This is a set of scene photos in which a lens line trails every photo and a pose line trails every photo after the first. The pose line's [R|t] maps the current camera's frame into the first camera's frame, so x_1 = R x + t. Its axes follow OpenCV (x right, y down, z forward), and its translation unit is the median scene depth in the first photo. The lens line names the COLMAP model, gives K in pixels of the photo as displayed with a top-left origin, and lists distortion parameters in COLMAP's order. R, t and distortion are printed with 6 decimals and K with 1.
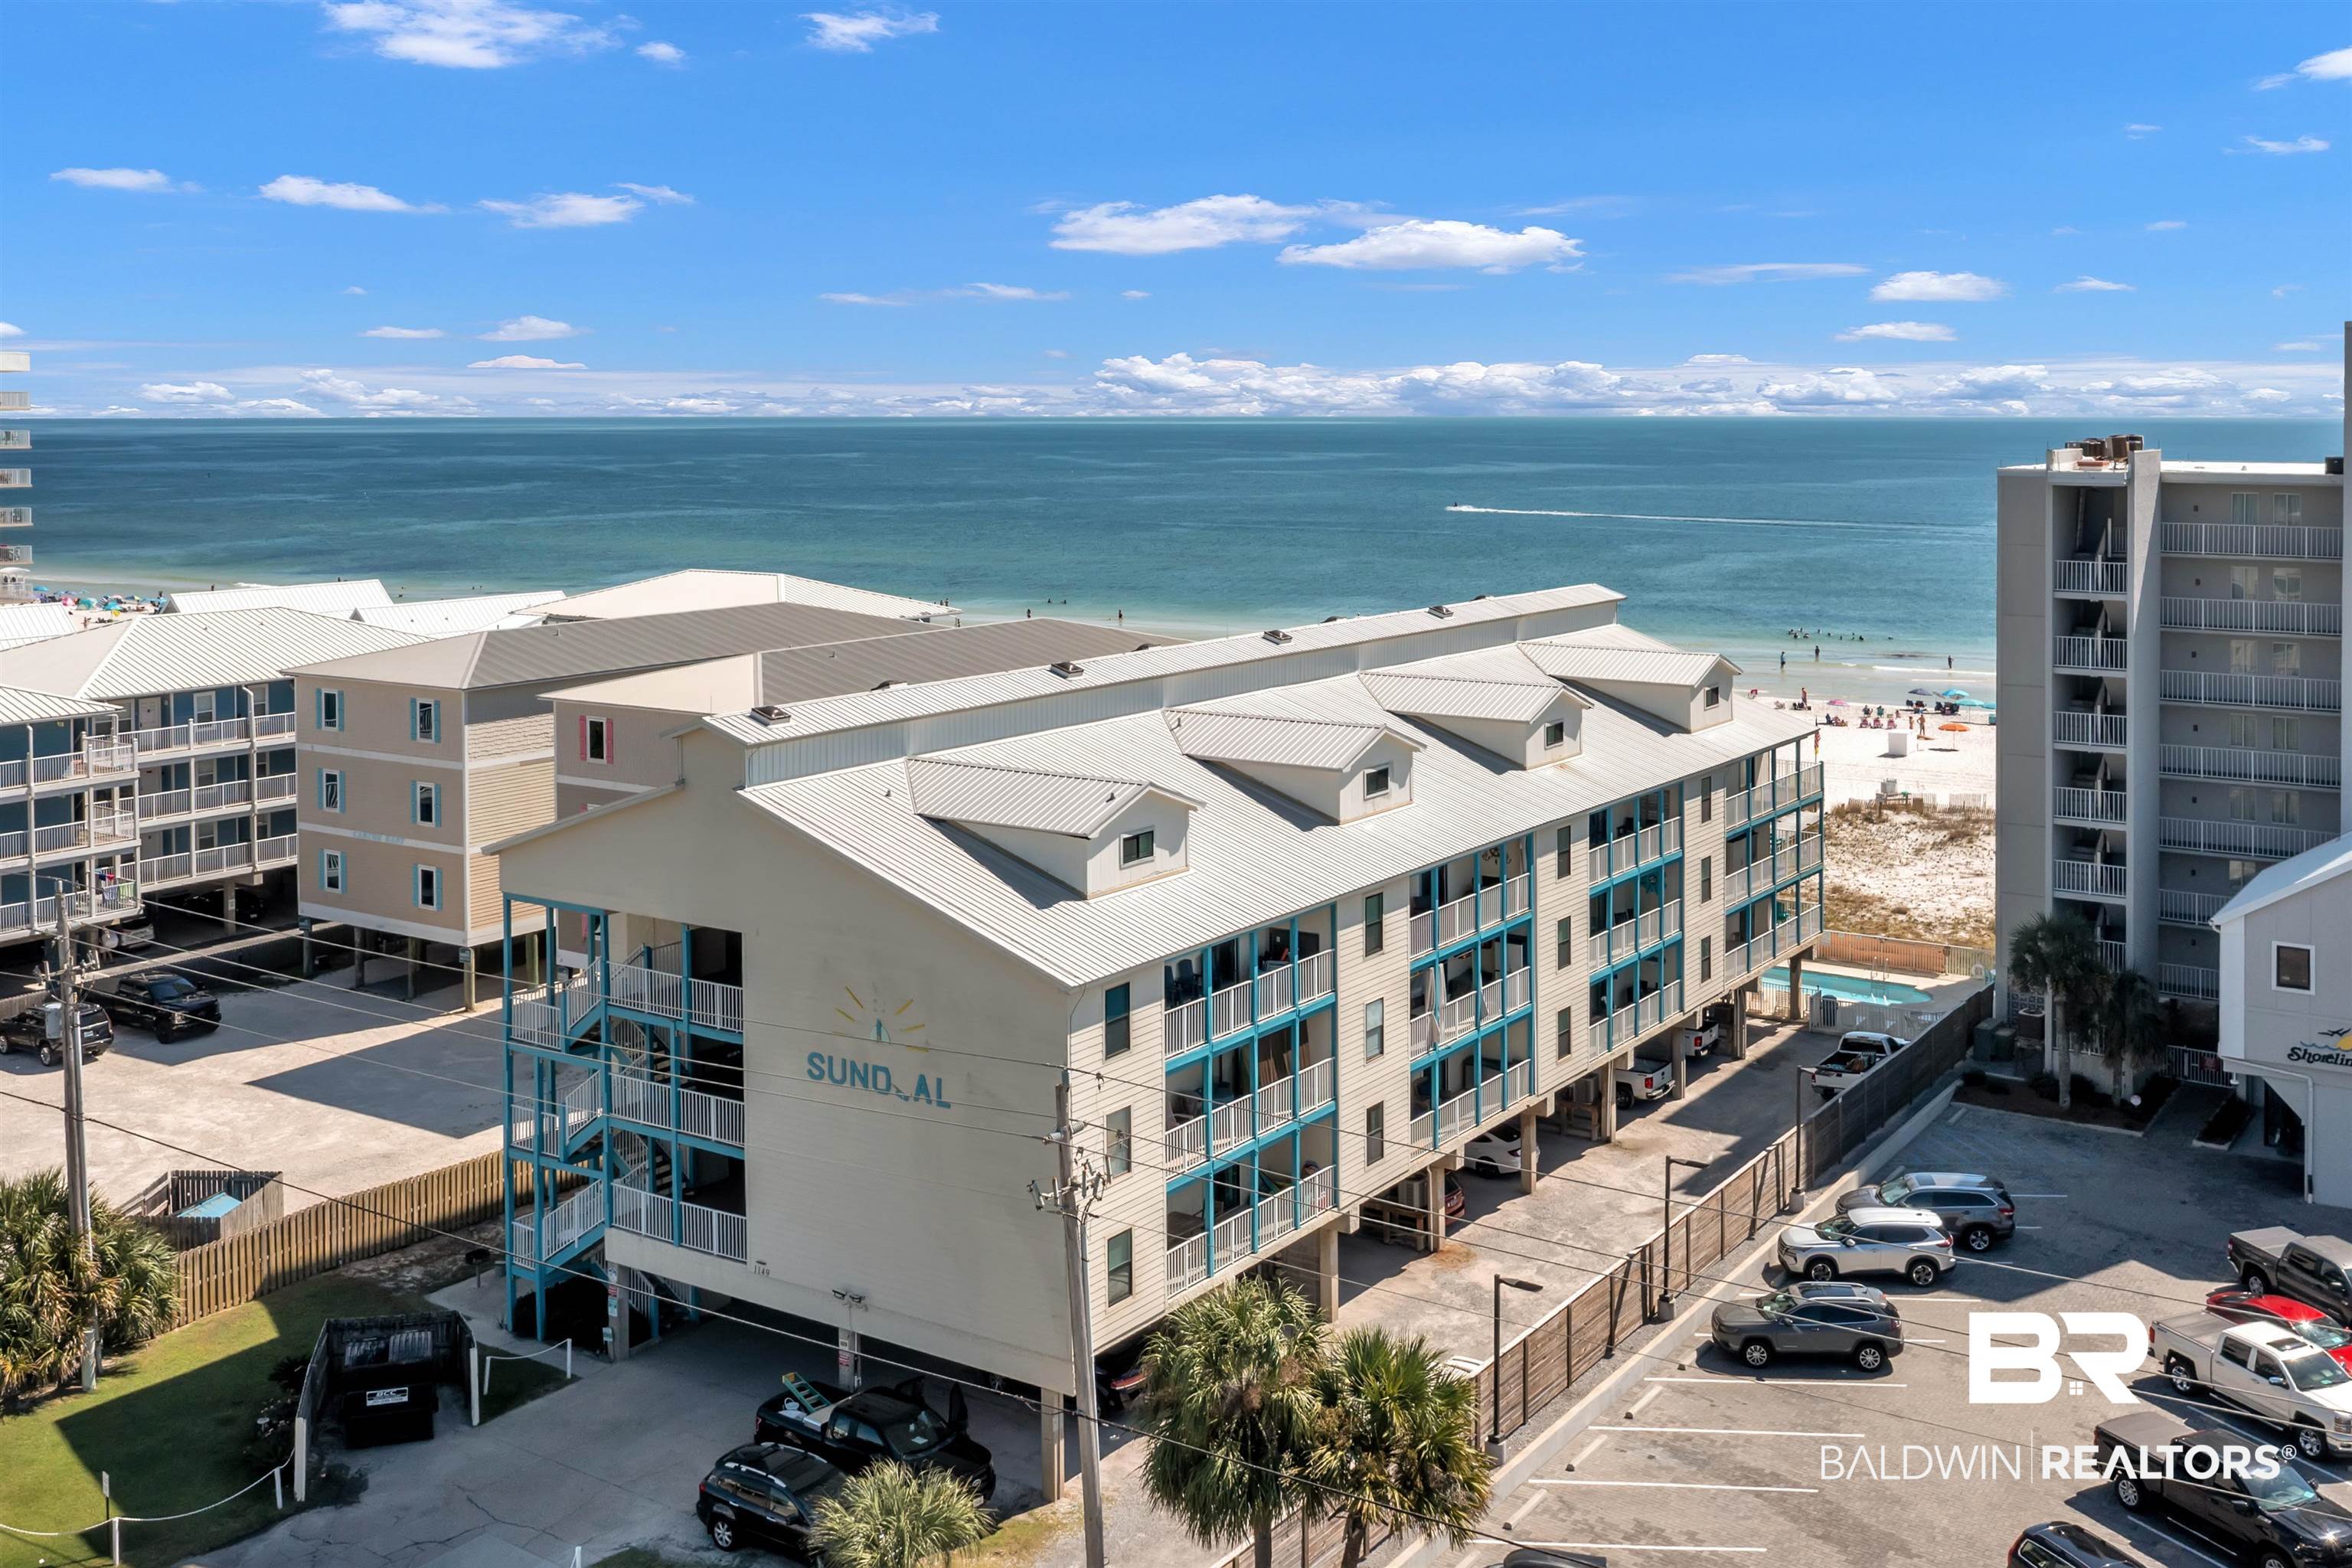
lens RADIAL K [[2180.5, 0, 1188.6], [0, 2180.5, 557.7], [0, 0, 1]] dist [-0.000335, 0.000000]
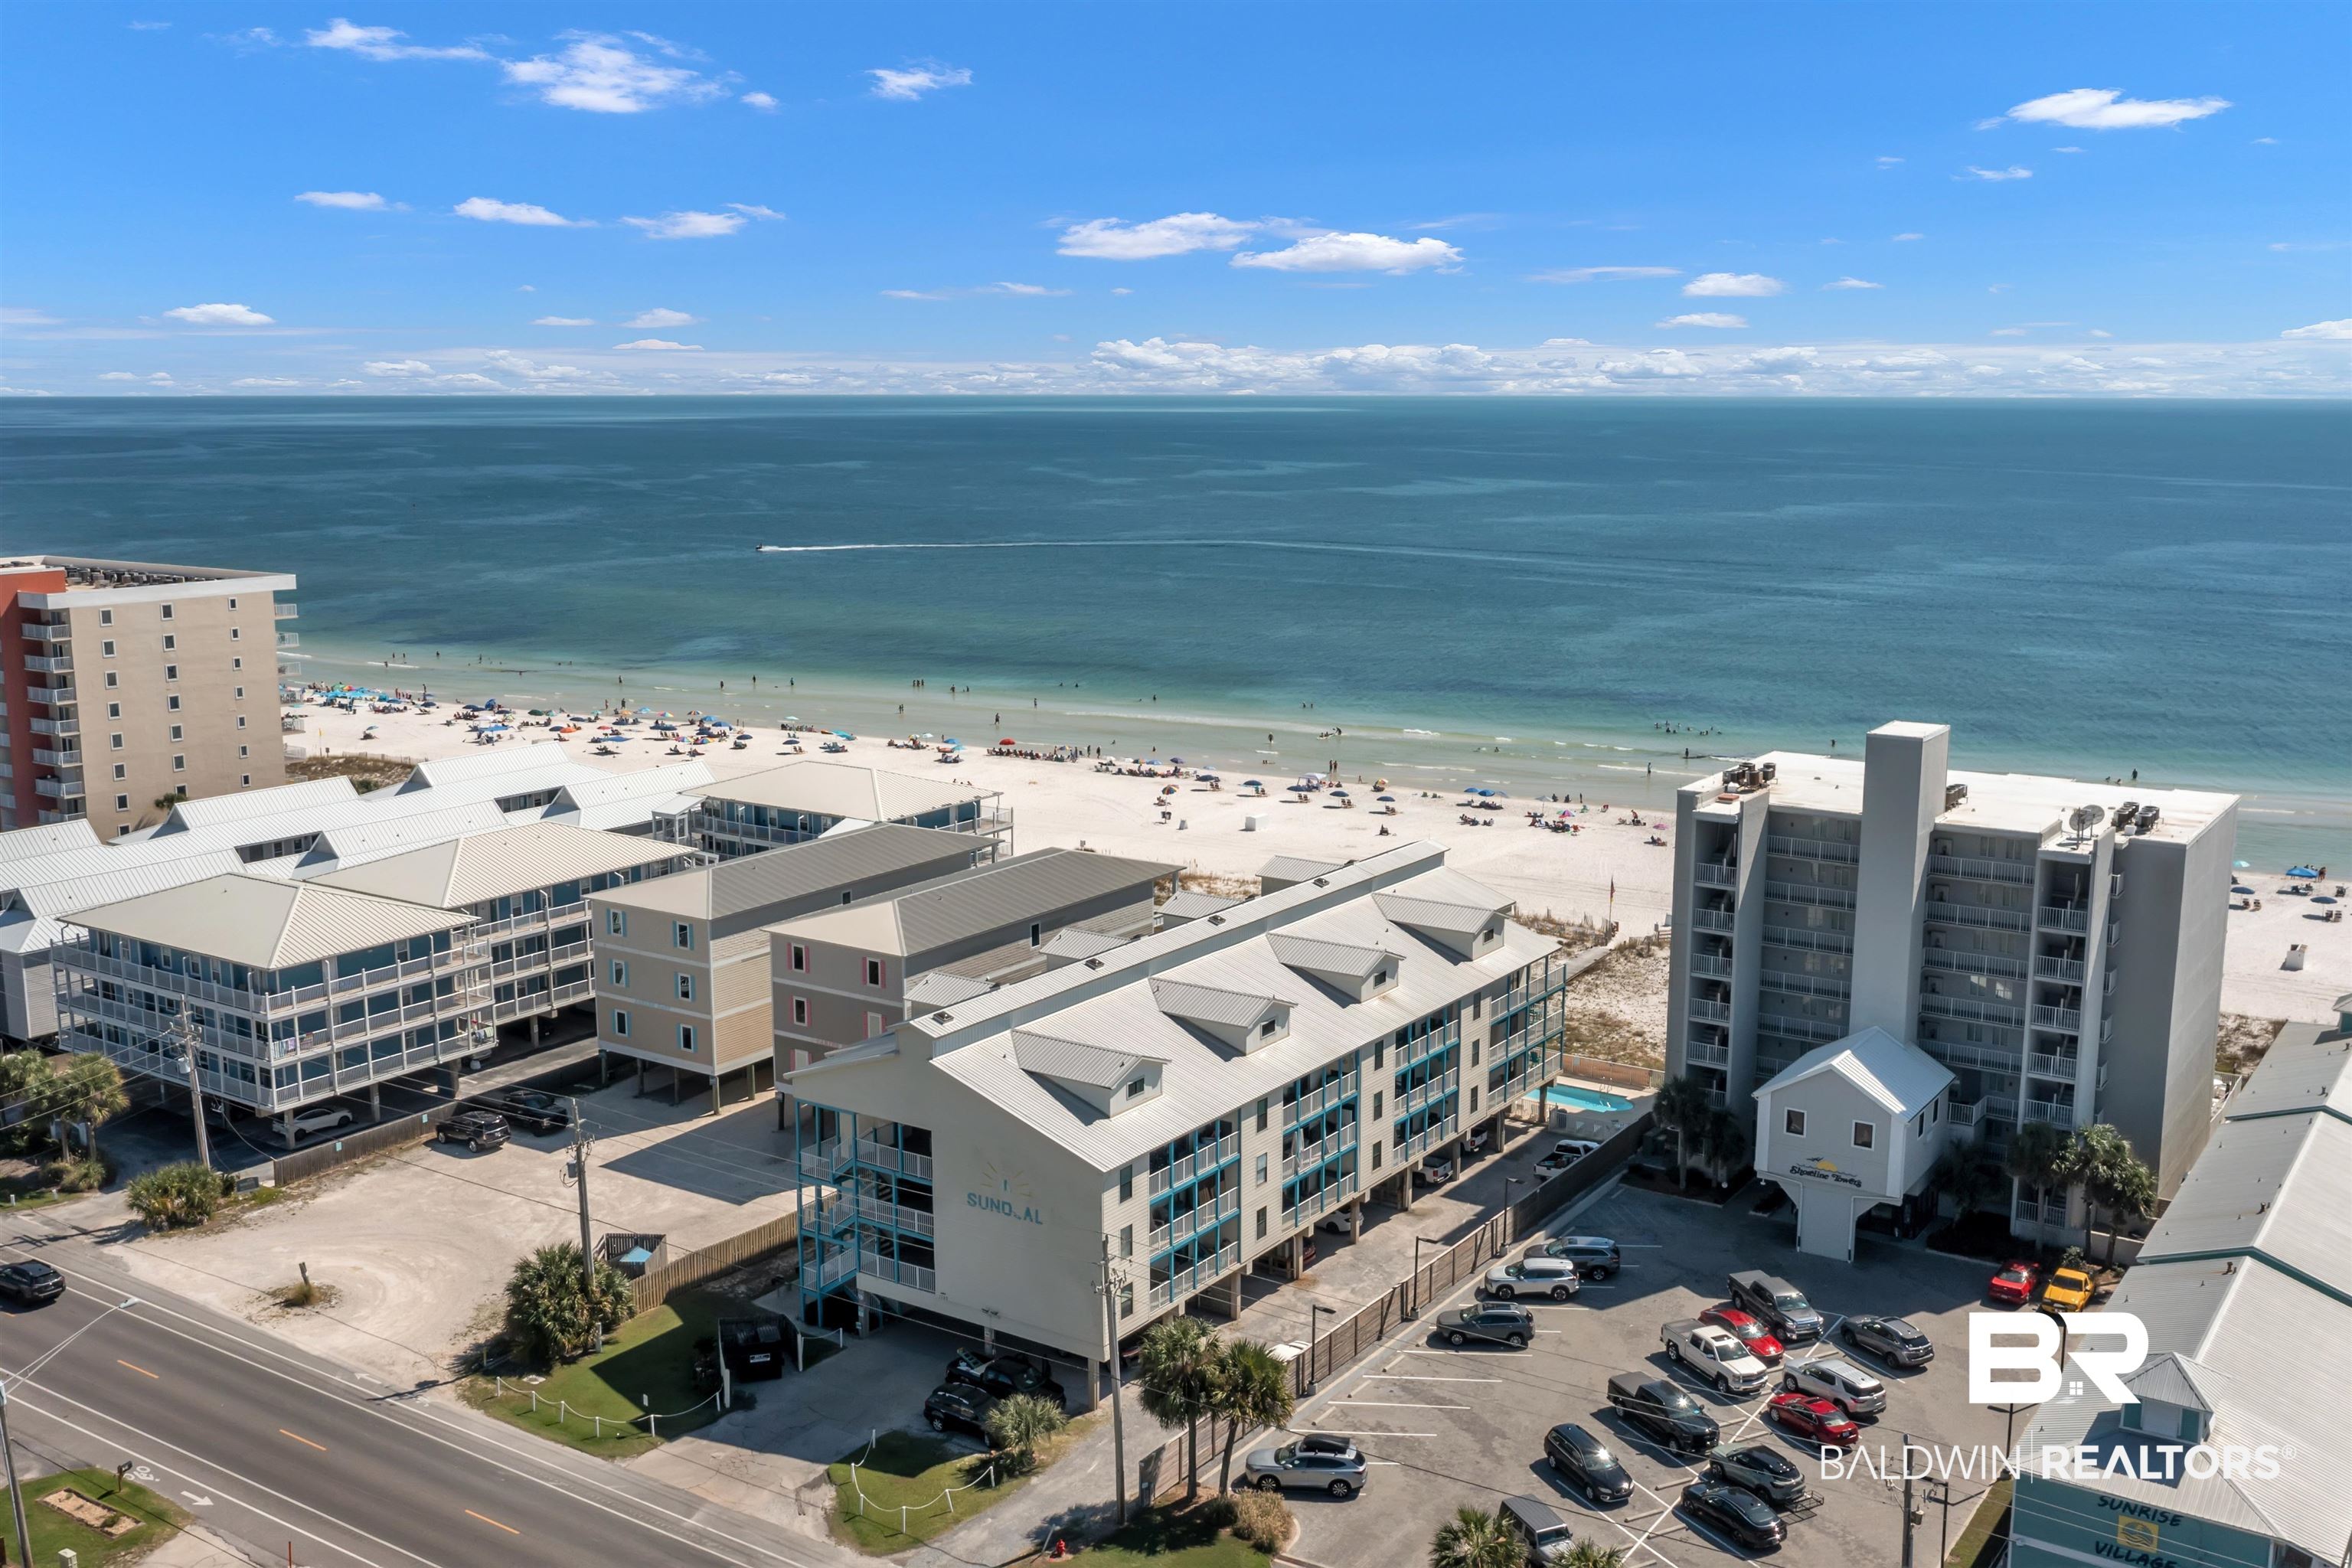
lens RADIAL K [[2180.5, 0, 1173.5], [0, 2180.5, 788.3], [0, 0, 1]] dist [-0.000335, 0.000000]
pose [[0.999960, 0.008087, 0.003729, 0.000190], [-0.008518, 0.990737, 0.135526, -0.359229], [-0.002598, -0.135553, 0.990767, -0.804588]]
